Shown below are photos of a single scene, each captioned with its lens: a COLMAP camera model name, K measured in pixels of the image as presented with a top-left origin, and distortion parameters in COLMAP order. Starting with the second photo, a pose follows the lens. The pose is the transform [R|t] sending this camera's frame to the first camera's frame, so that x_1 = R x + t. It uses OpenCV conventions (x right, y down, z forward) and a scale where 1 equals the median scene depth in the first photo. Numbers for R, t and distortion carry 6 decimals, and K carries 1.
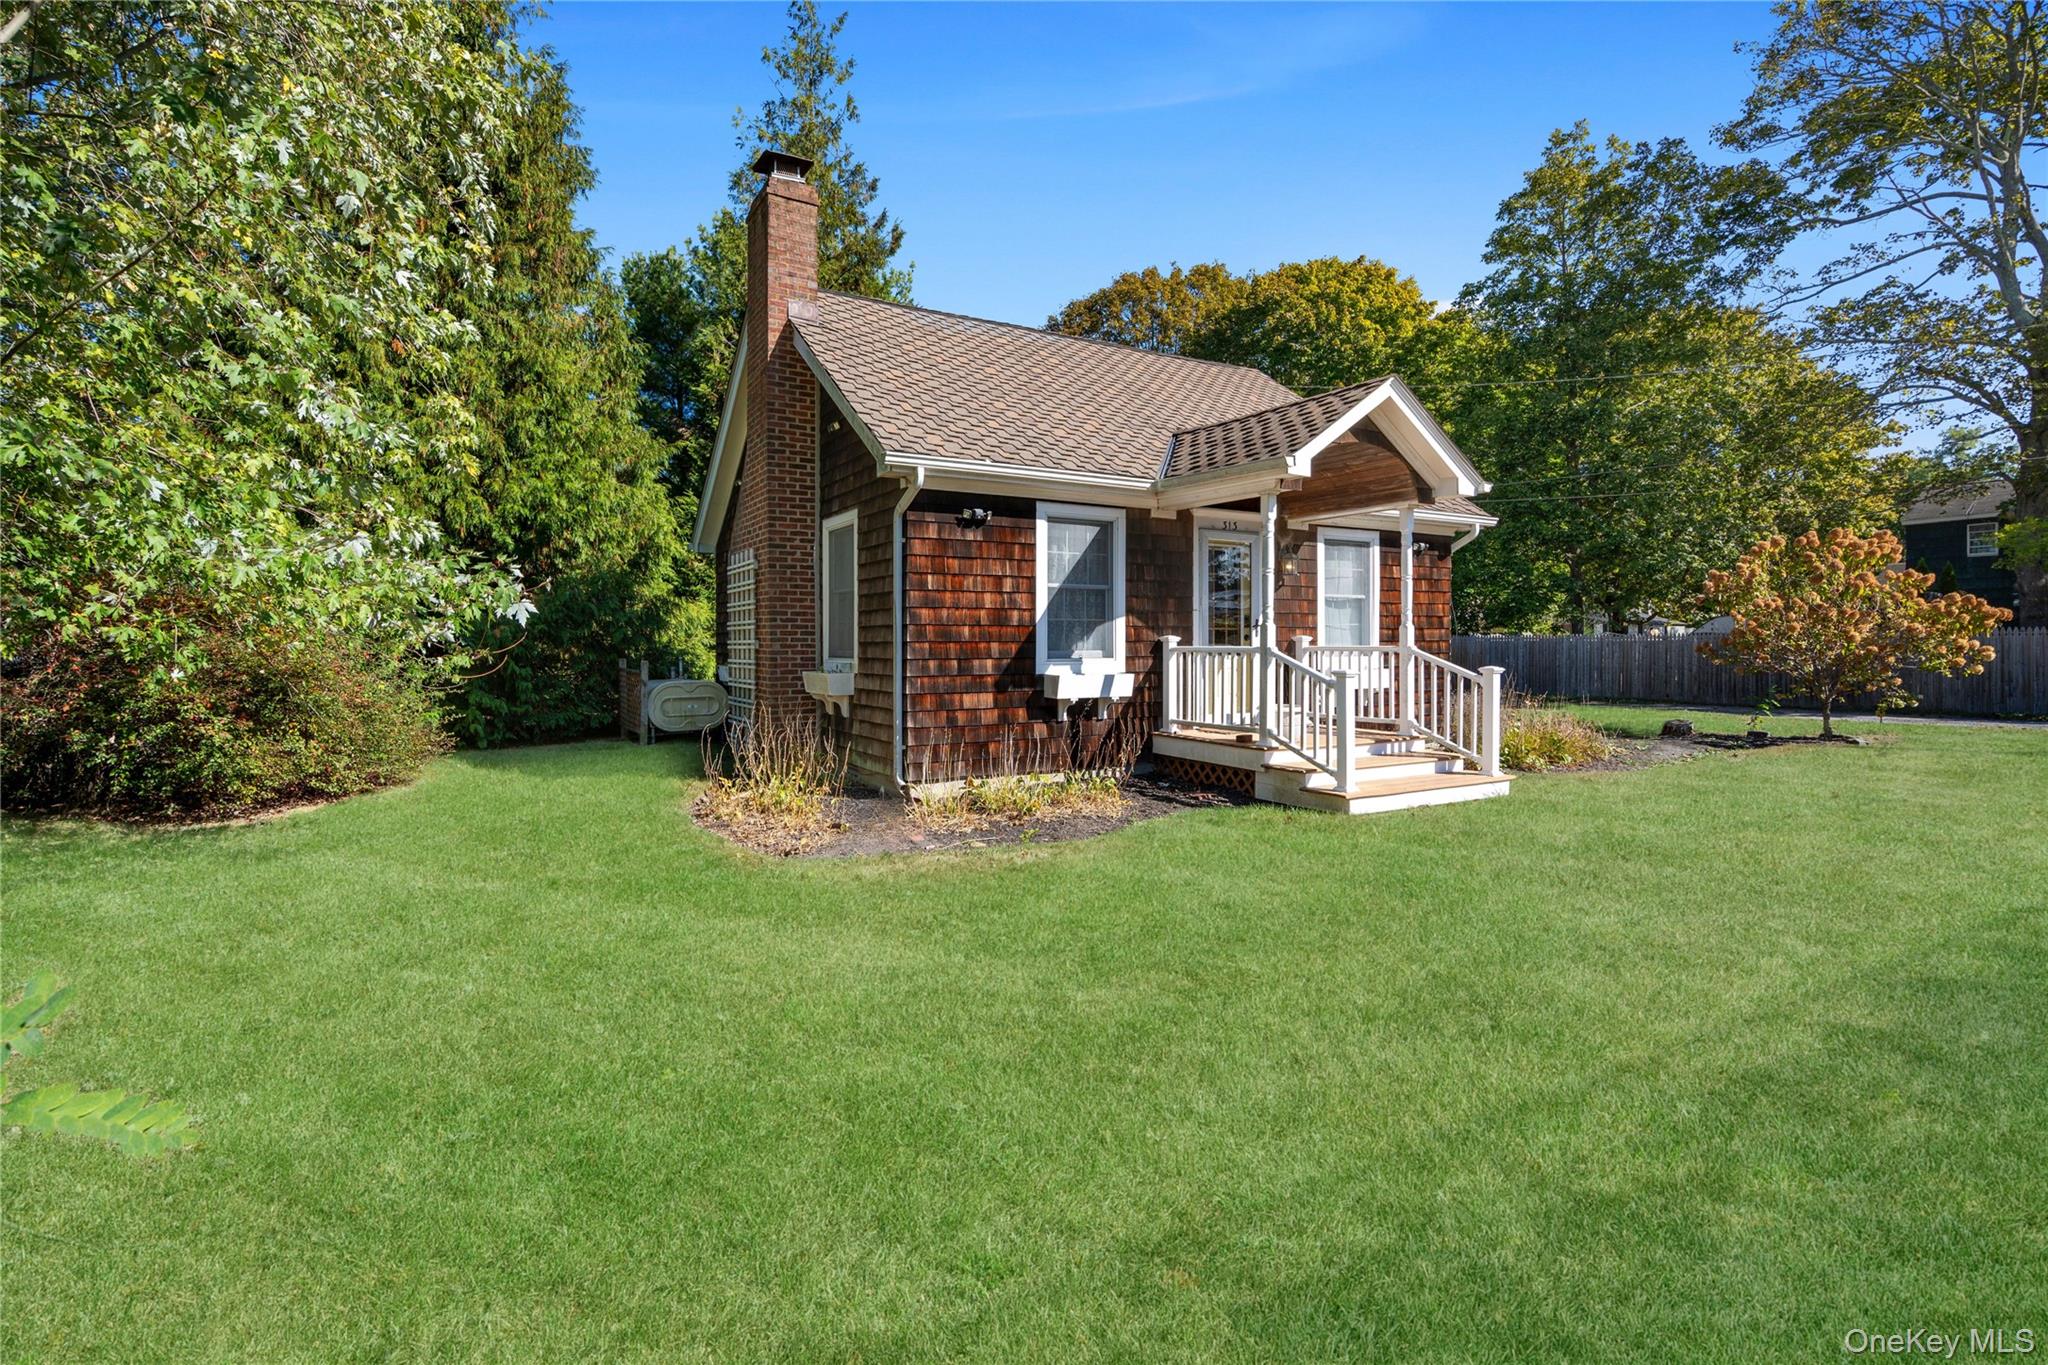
lens RADIAL K [[933.2, 0, 1025.0], [0, 933.2, 667.6], [0, 0, 1]] dist [-0.003299, 0.000806]
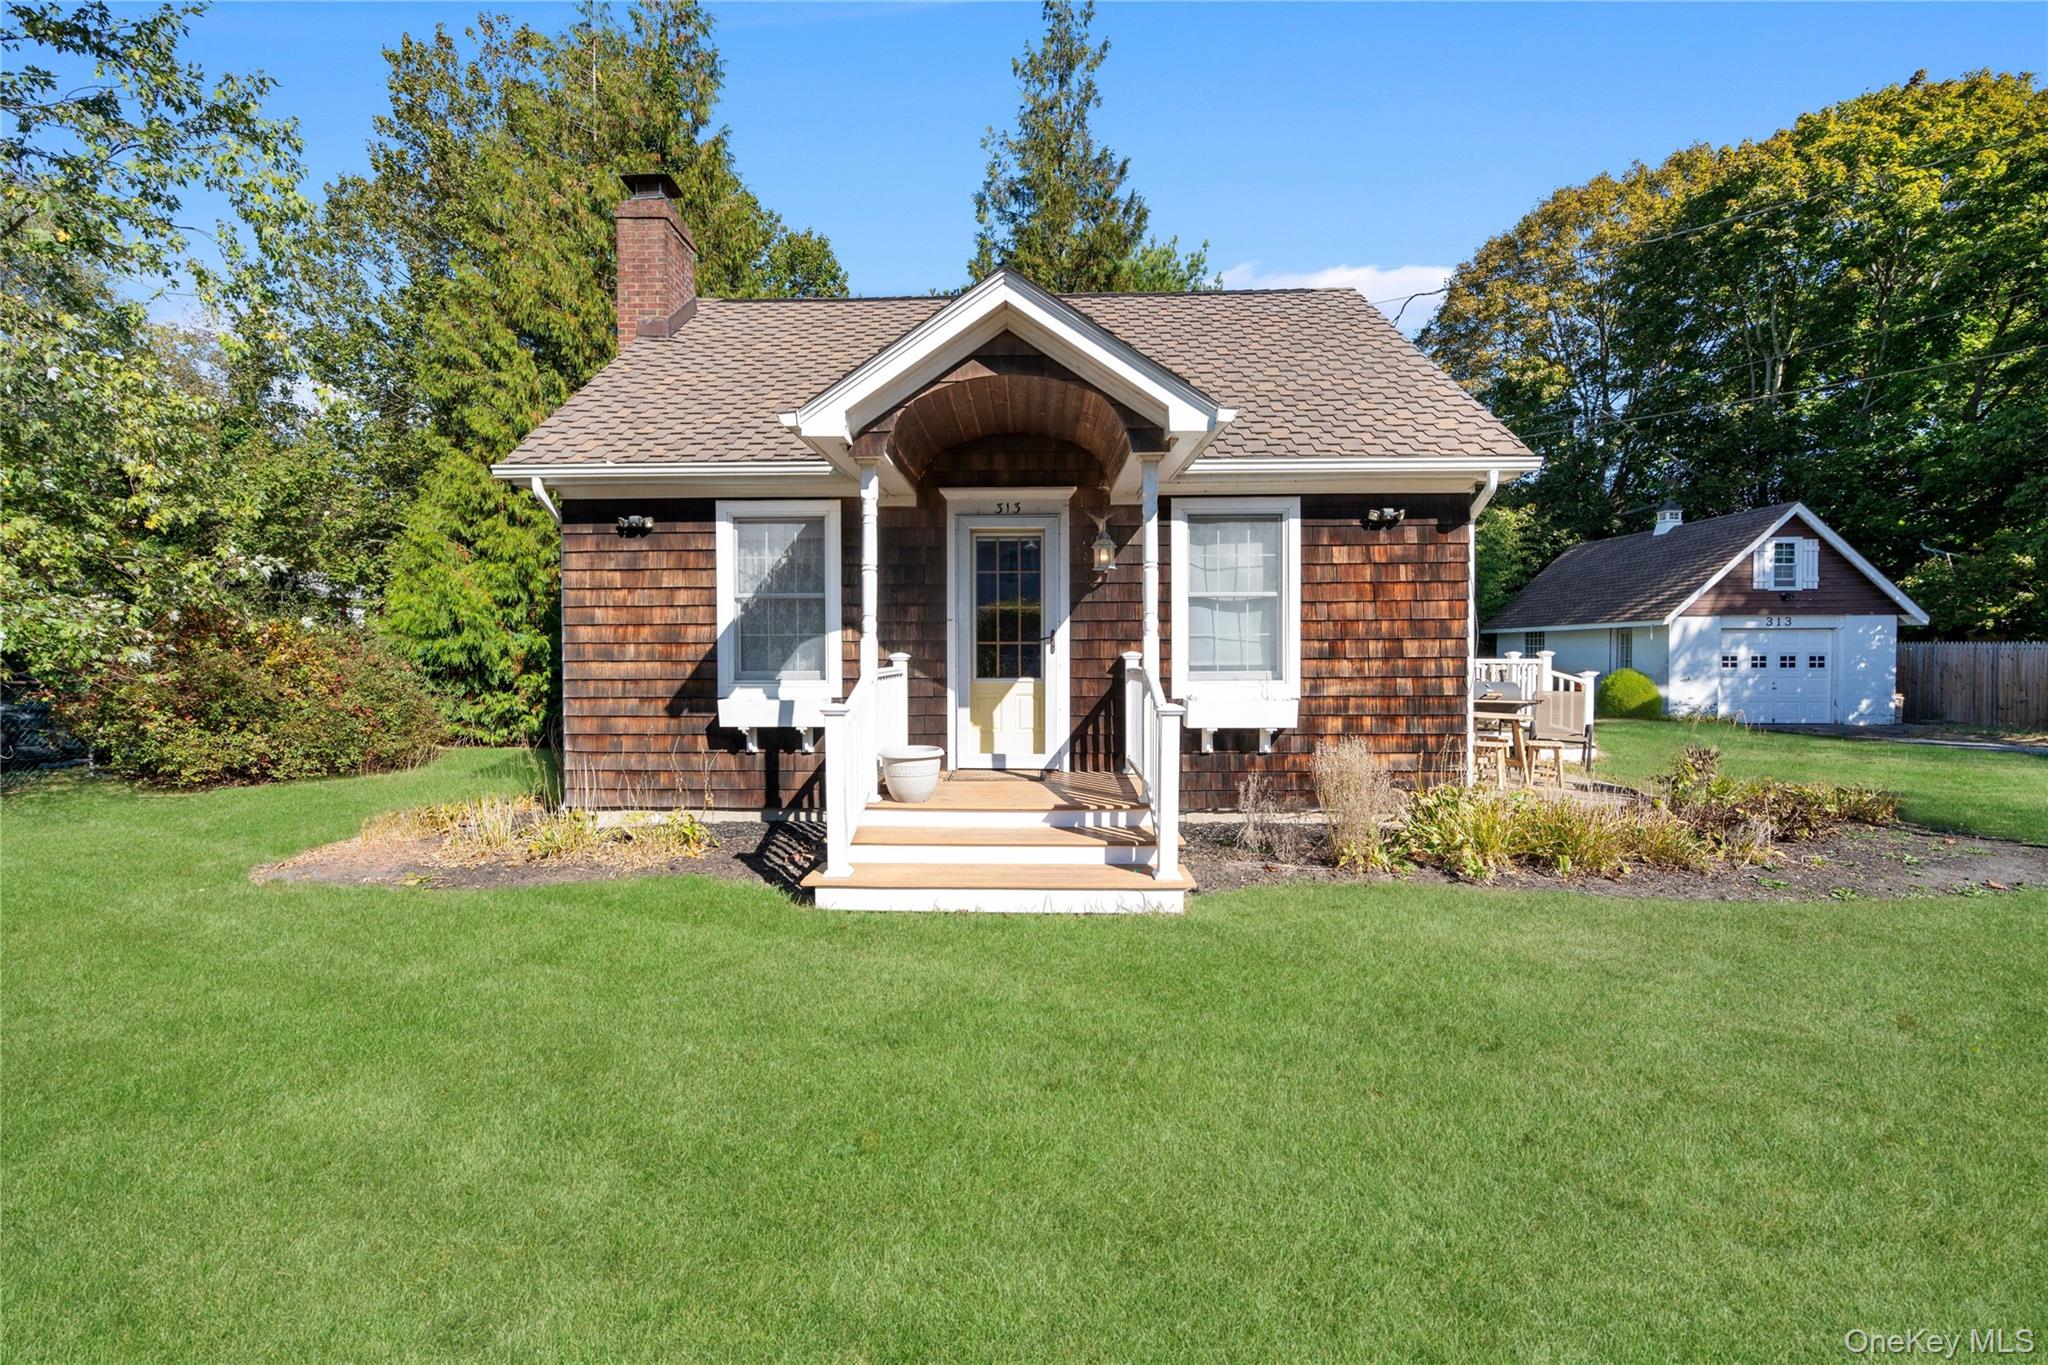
lens RADIAL K [[933.2, 0, 1024.2], [0, 933.2, 686.5], [0, 0, 1]] dist [-0.003299, 0.000806]
pose [[0.852813, 0.017629, -0.521919, 0.706028], [-0.011616, 0.999823, 0.014790, -0.019912], [0.522087, -0.006550, 0.852867, 0.395527]]
